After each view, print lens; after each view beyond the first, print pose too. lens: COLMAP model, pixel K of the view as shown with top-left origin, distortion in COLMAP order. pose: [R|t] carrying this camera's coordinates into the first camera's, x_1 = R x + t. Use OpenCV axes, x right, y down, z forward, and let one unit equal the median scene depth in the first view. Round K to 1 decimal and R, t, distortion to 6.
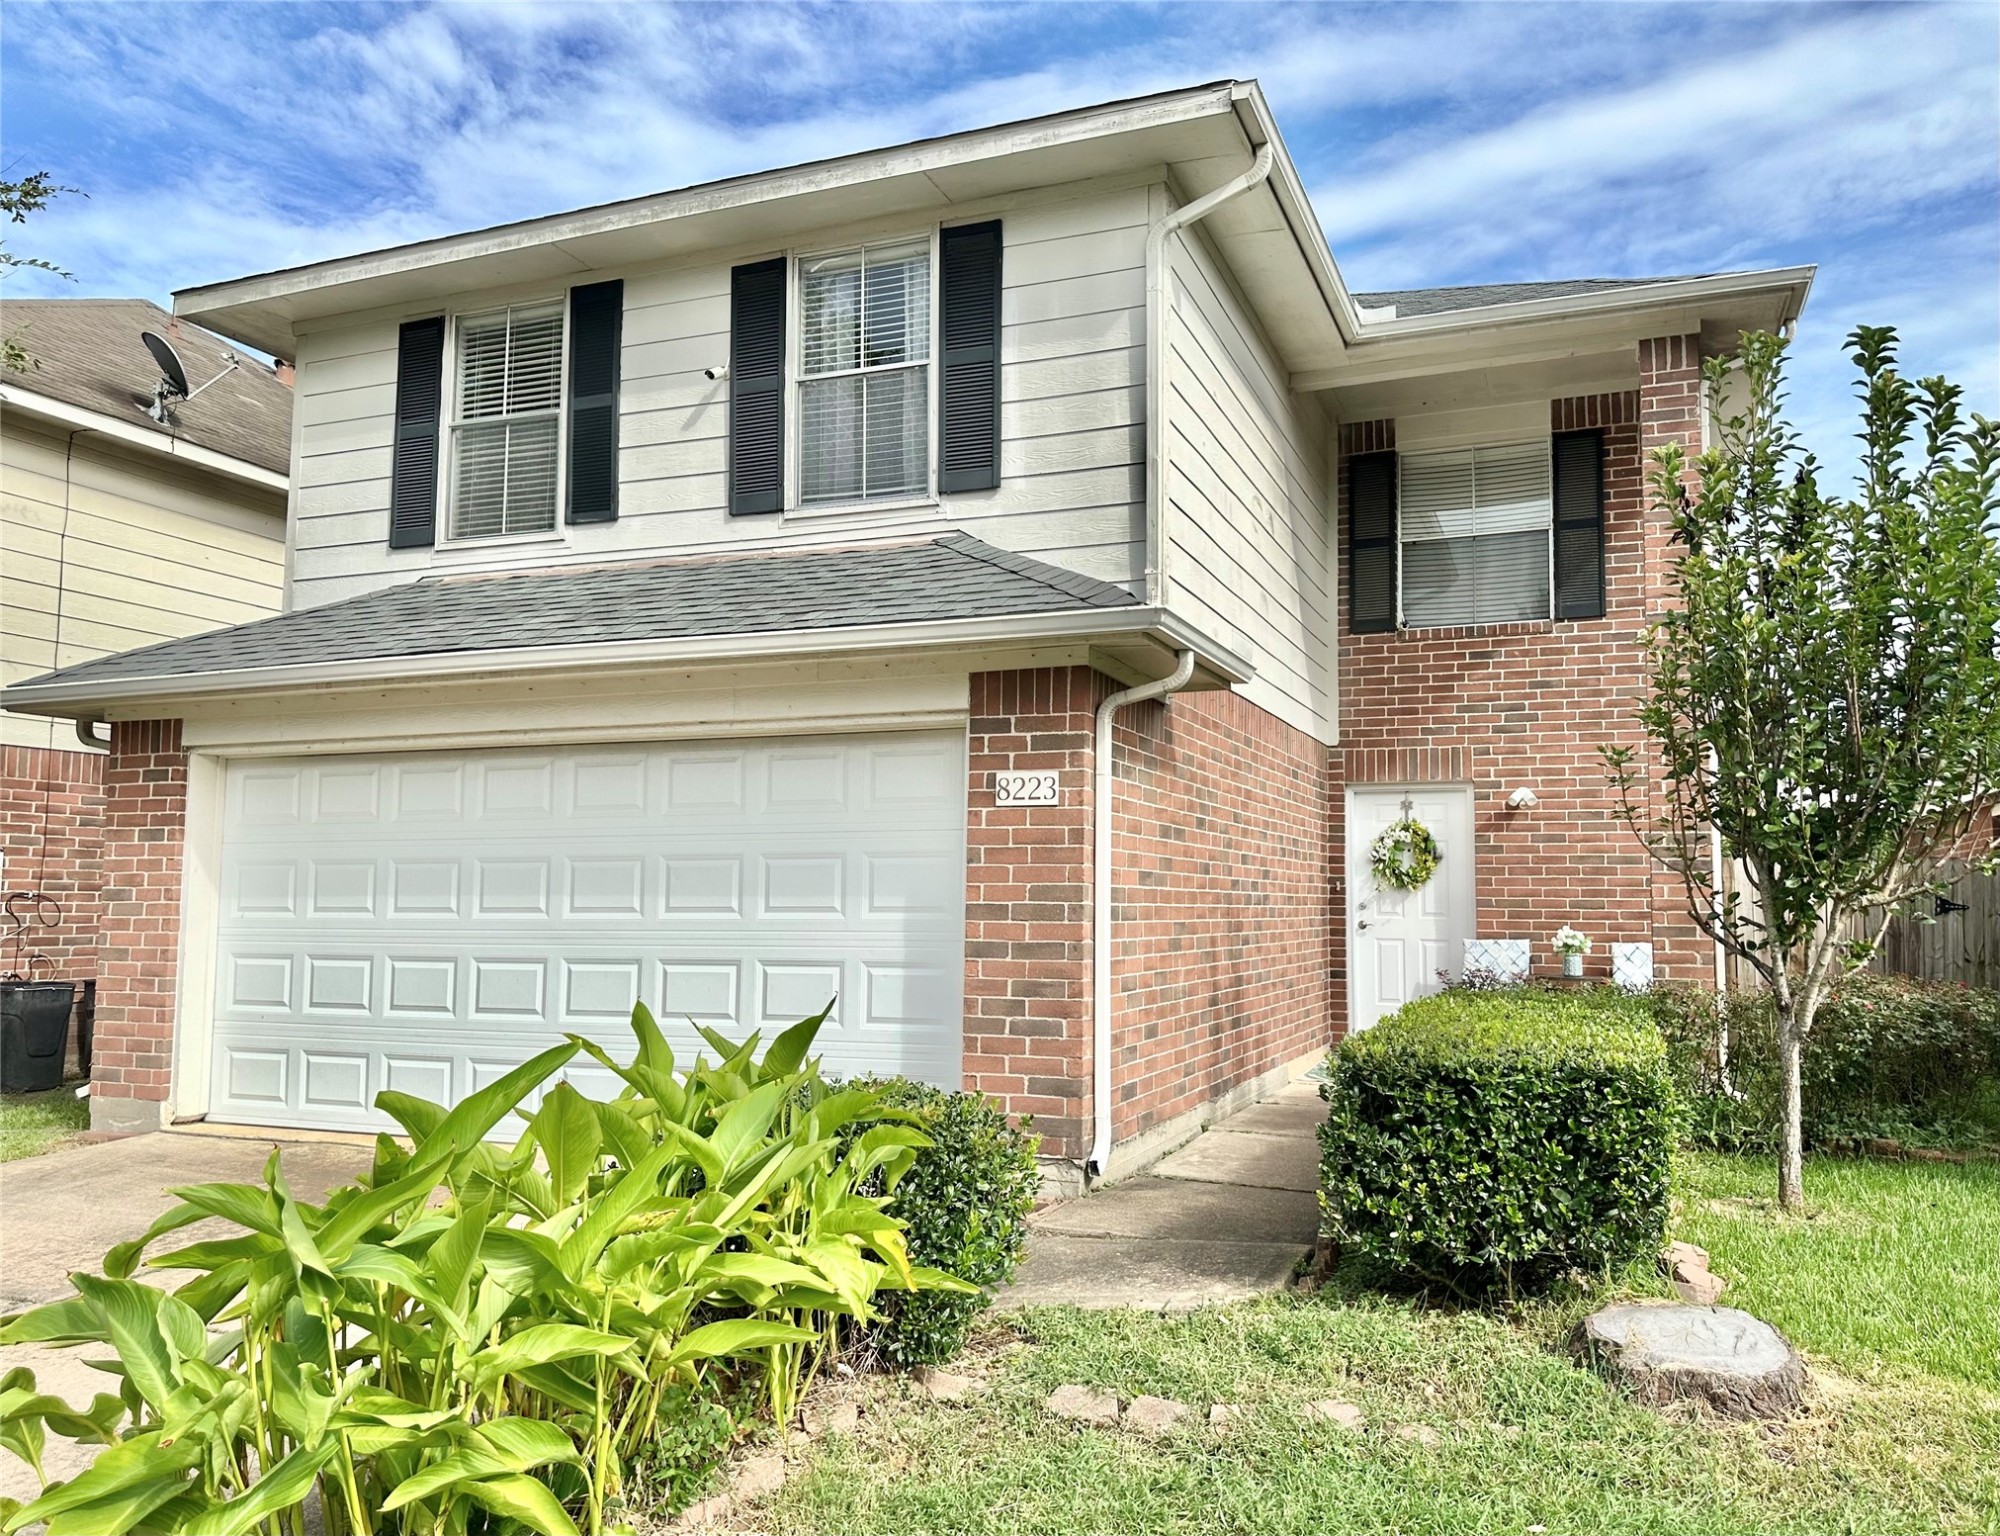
lens RADIAL K [[1538.9, 0, 1007.8], [0, 1538.9, 788.3], [0, 0, 1]] dist [0.190203, -0.430028]
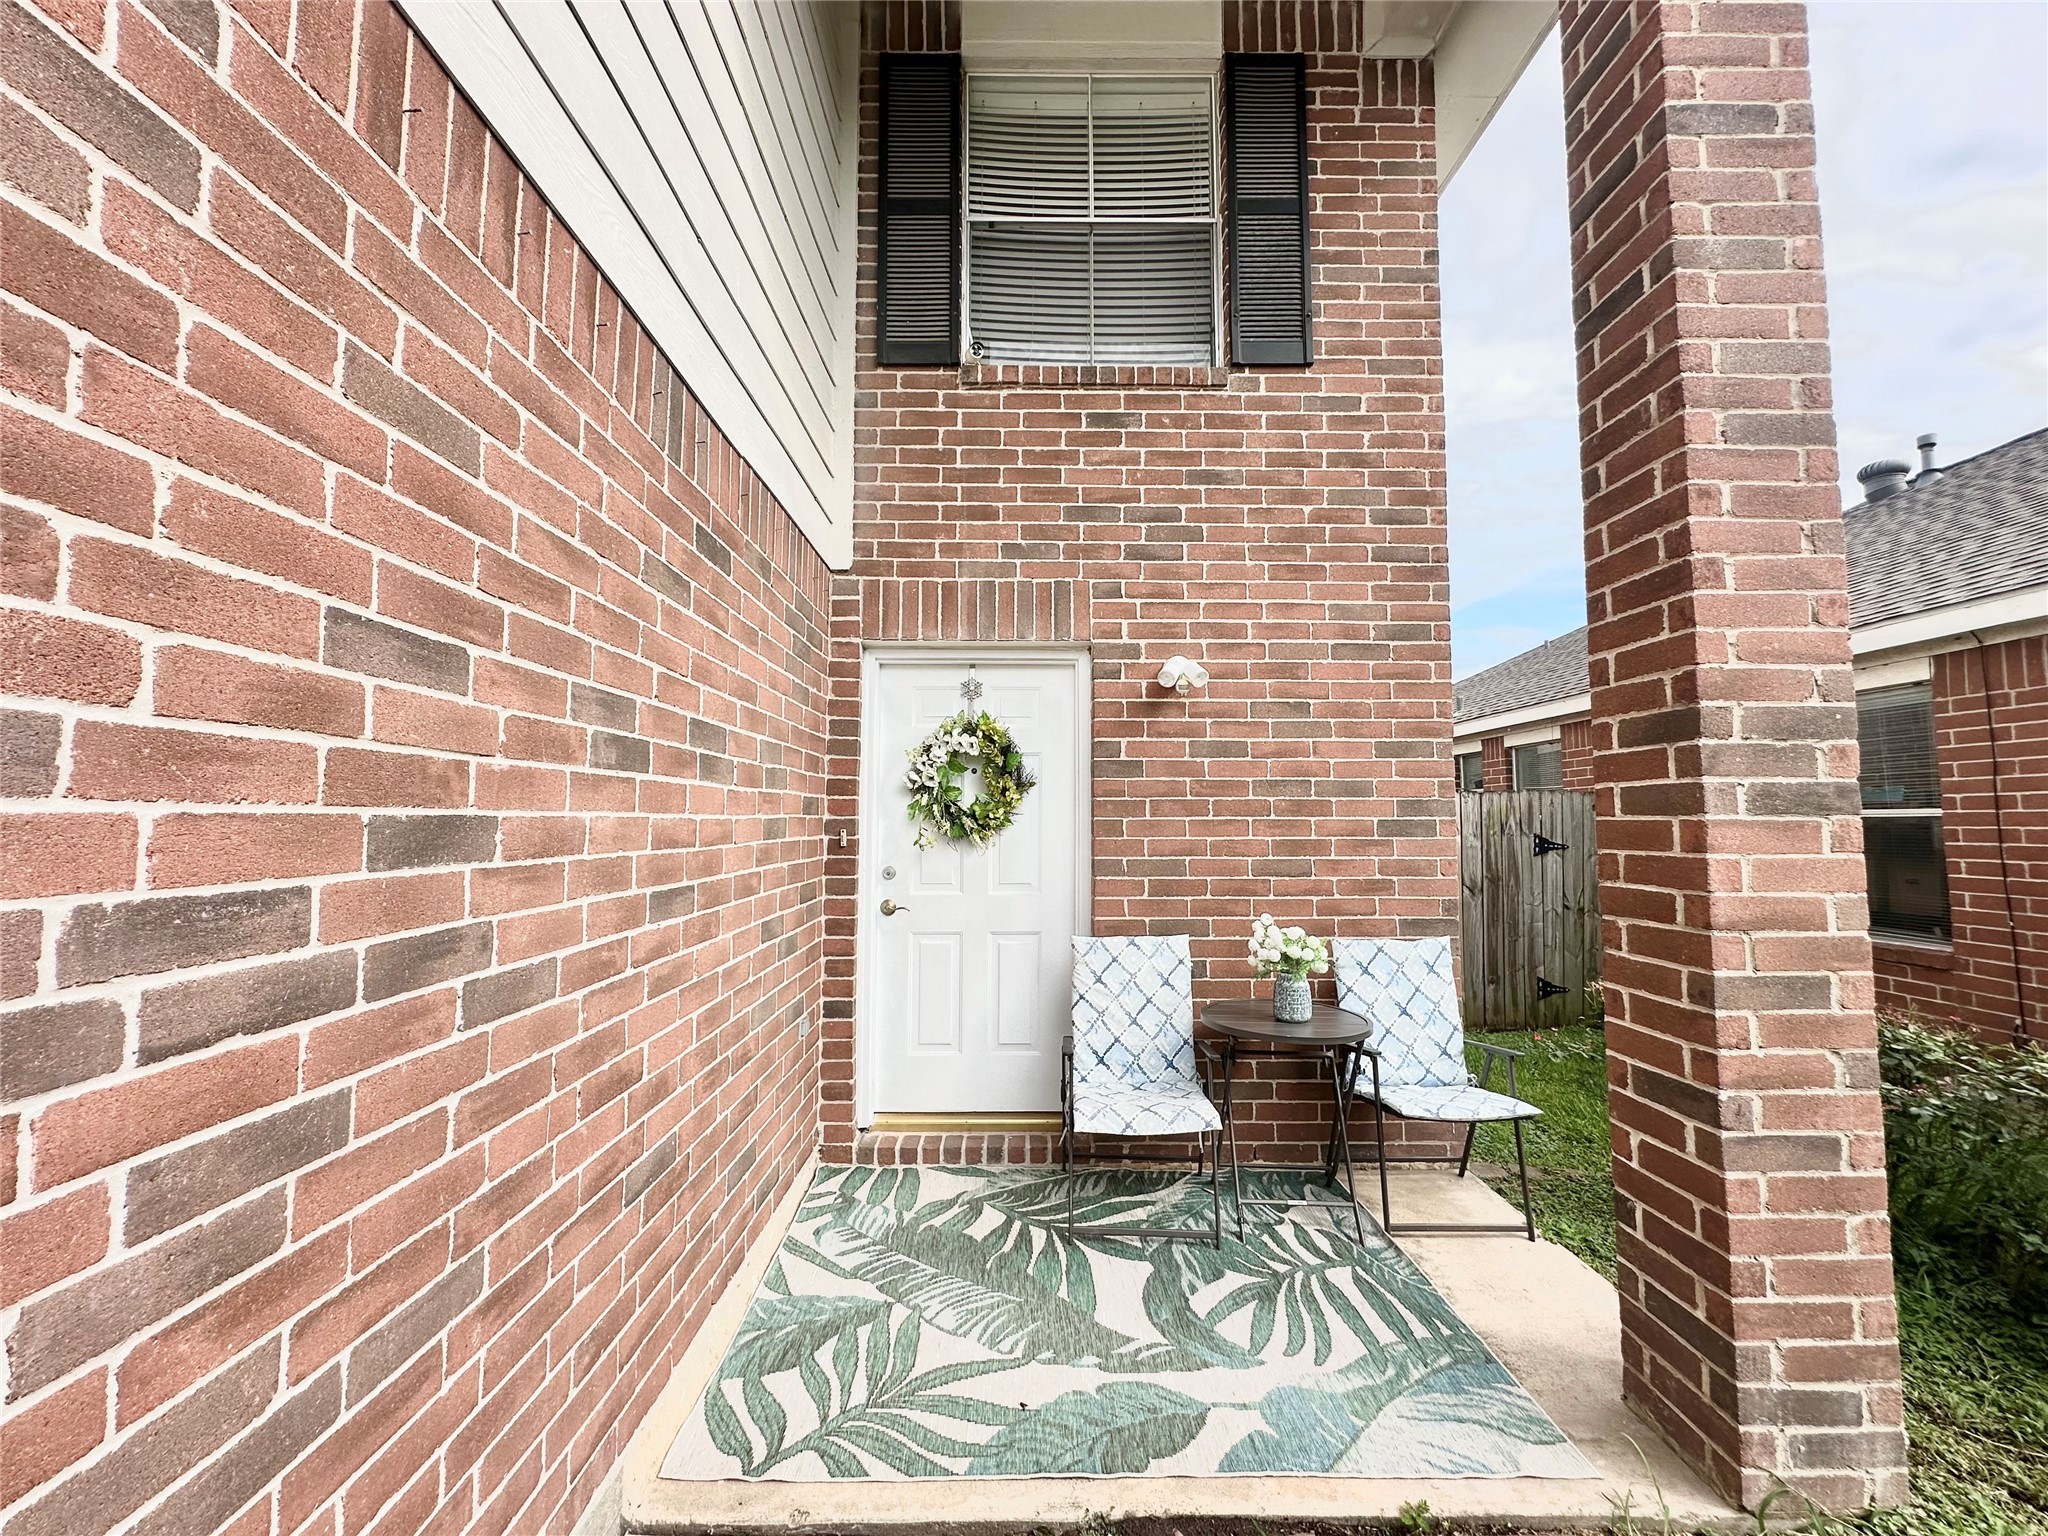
lens RADIAL K [[820.1, 0, 1047.9], [0, 820.1, 767.6], [0, 0, 1]] dist [0.001018, 0.000132]
pose [[0.920499, 0.017848, 0.390338, 0.175699], [-0.023053, 0.999697, 0.008654, 0.037293], [-0.390065, -0.016965, 0.920631, 0.753511]]
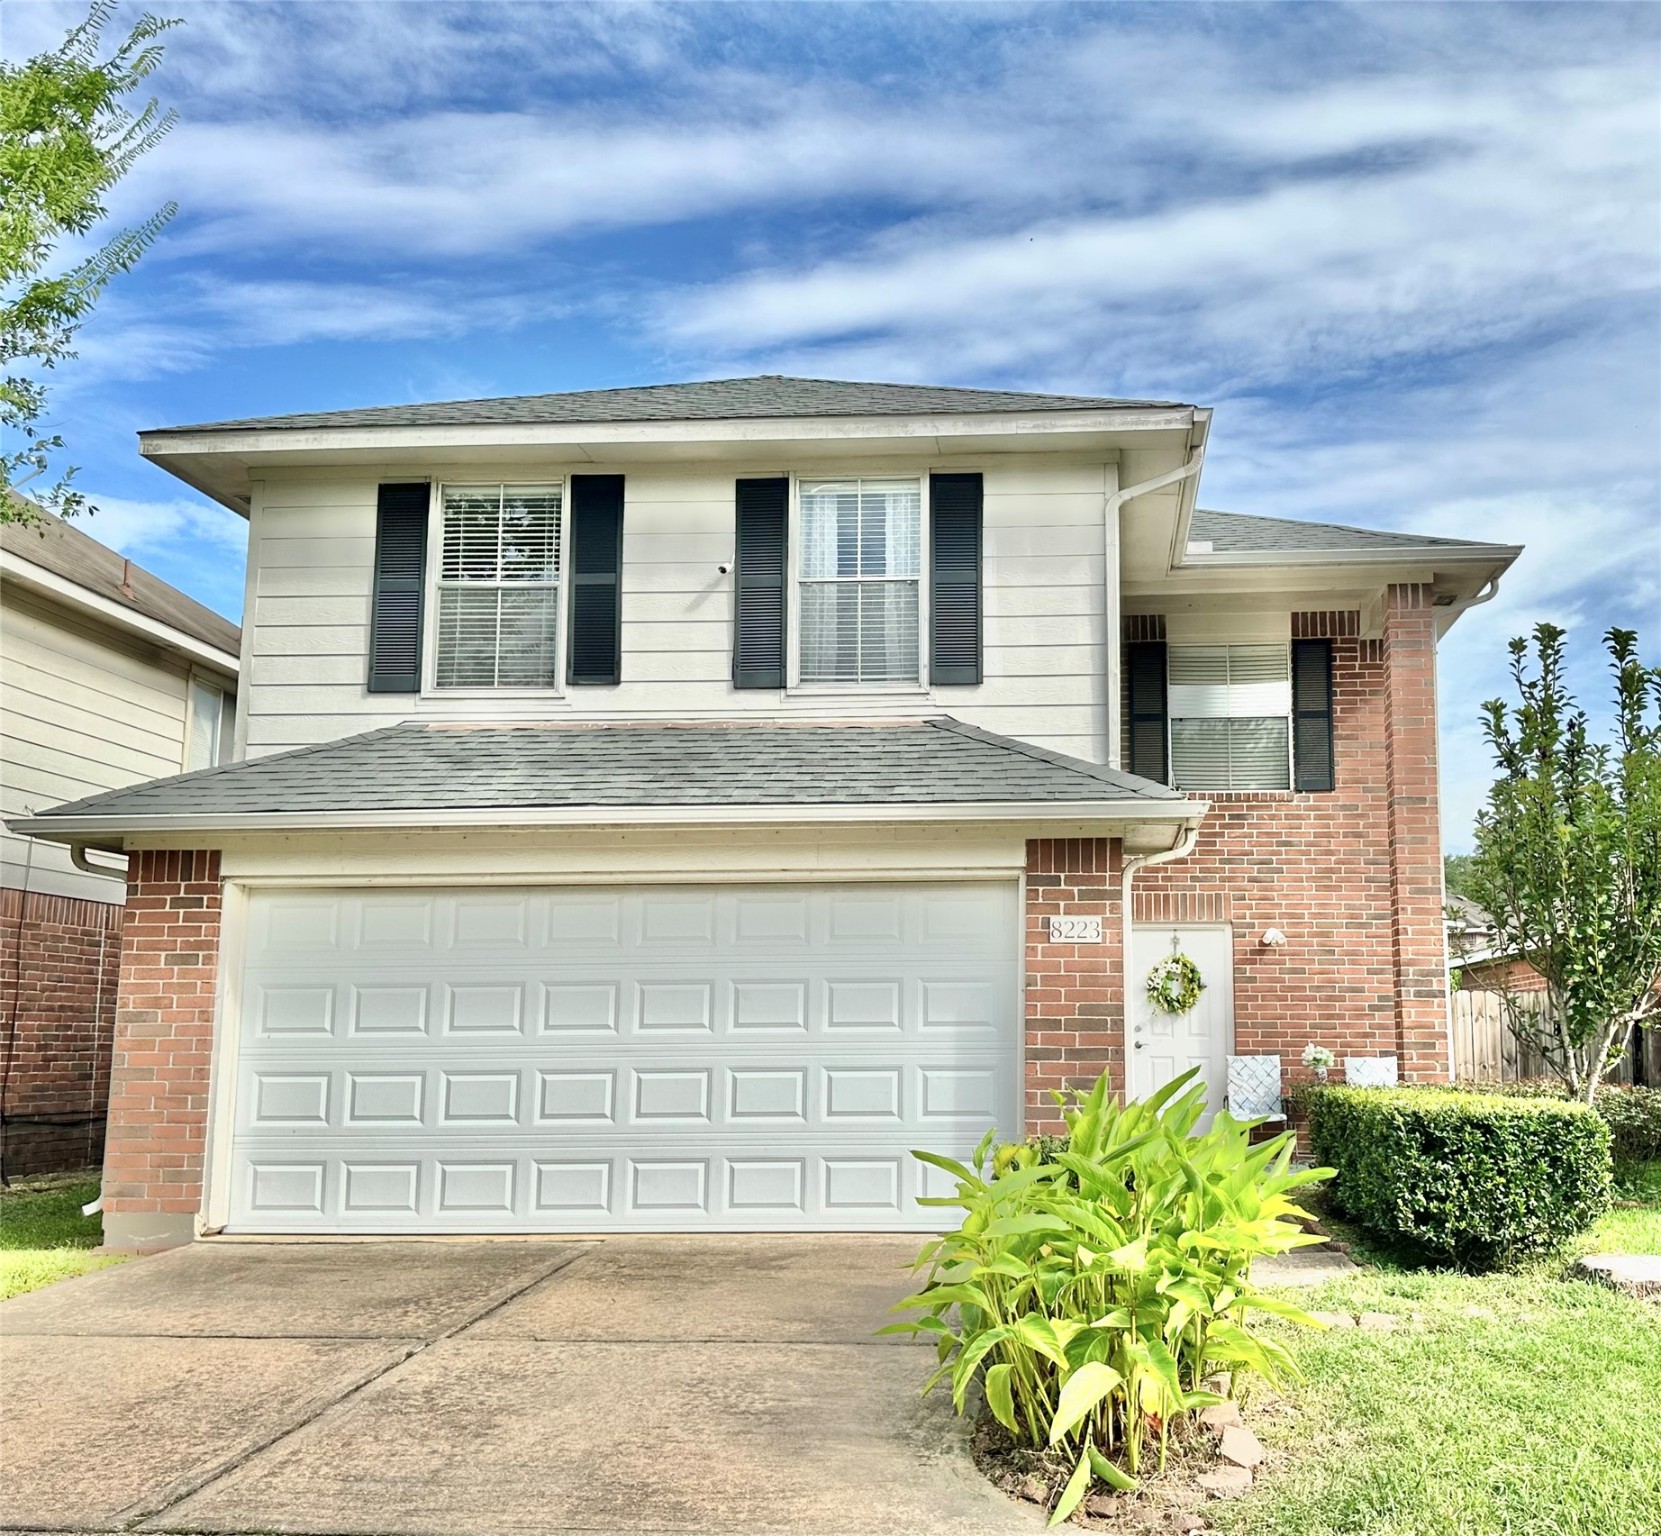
lens RADIAL K [[1745.7, 0, 981.0], [0, 1745.7, 792.6], [0, 0, 1]] dist [0.204261, -0.501495]
pose [[0.953169, 0.038490, 0.299980, -0.297910], [-0.018307, 0.997393, -0.069804, -0.006230], [-0.301885, 0.061043, 0.951388, -0.231680]]
